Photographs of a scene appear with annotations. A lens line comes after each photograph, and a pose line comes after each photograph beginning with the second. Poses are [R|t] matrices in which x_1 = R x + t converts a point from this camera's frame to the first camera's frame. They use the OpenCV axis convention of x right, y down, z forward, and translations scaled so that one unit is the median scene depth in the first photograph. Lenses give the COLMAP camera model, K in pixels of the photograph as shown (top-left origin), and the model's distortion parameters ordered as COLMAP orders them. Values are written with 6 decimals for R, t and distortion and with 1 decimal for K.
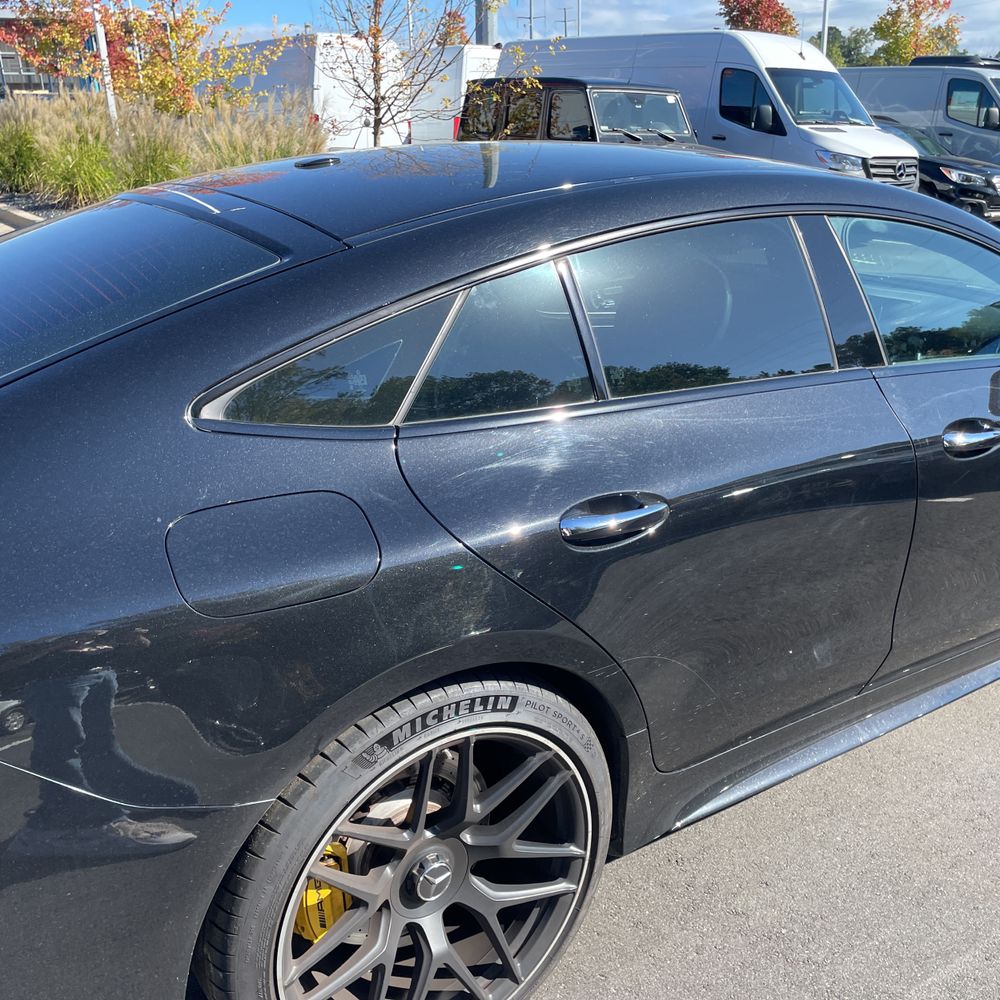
lens RADIAL K [[978.4, 0, 475.2], [0, 978.4, 503.3], [0, 0, 1]] dist [0.094770, -0.118621]
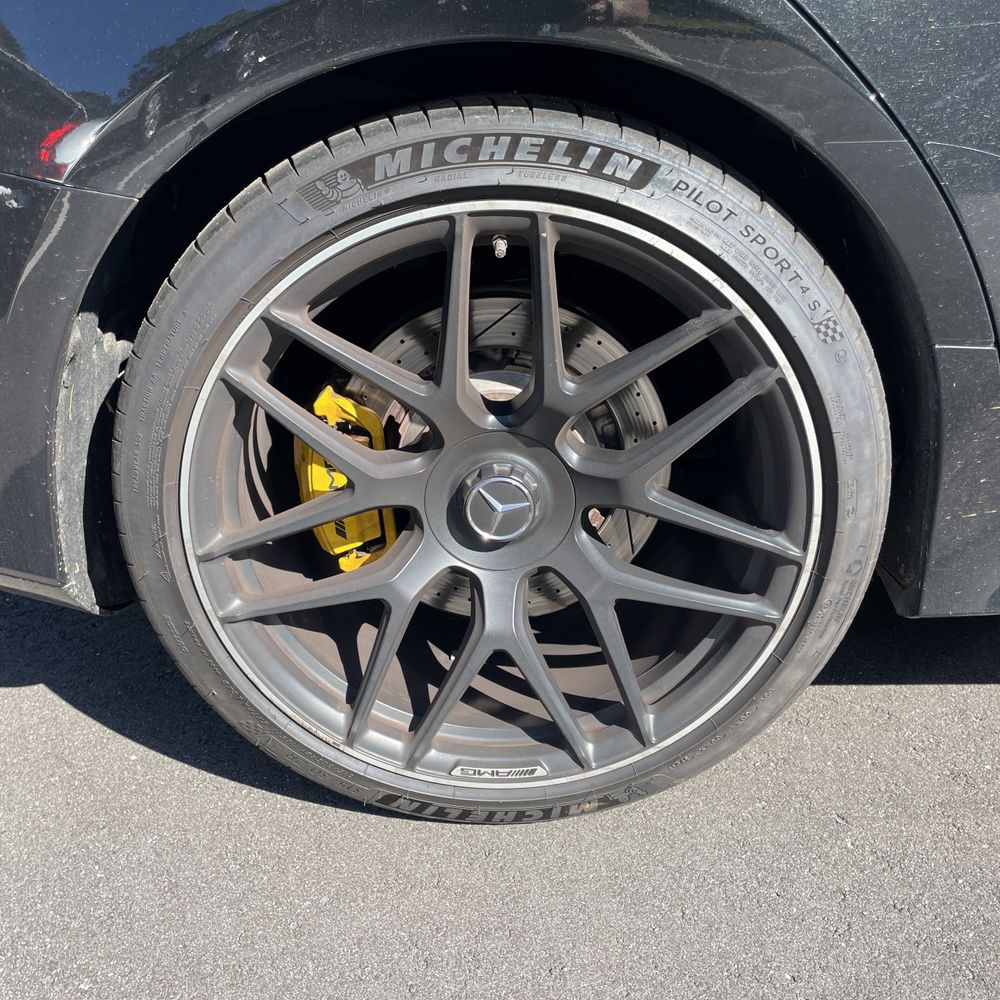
lens RADIAL K [[1007.5, 0, 506.3], [0, 1007.5, 510.4], [0, 0, 1]] dist [0.076864, -0.108075]
pose [[0.828530, 0.193536, -0.525435, 0.282105], [-0.147903, 0.980684, 0.128001, 0.309187], [0.540058, -0.028339, 0.841151, 0.501044]]
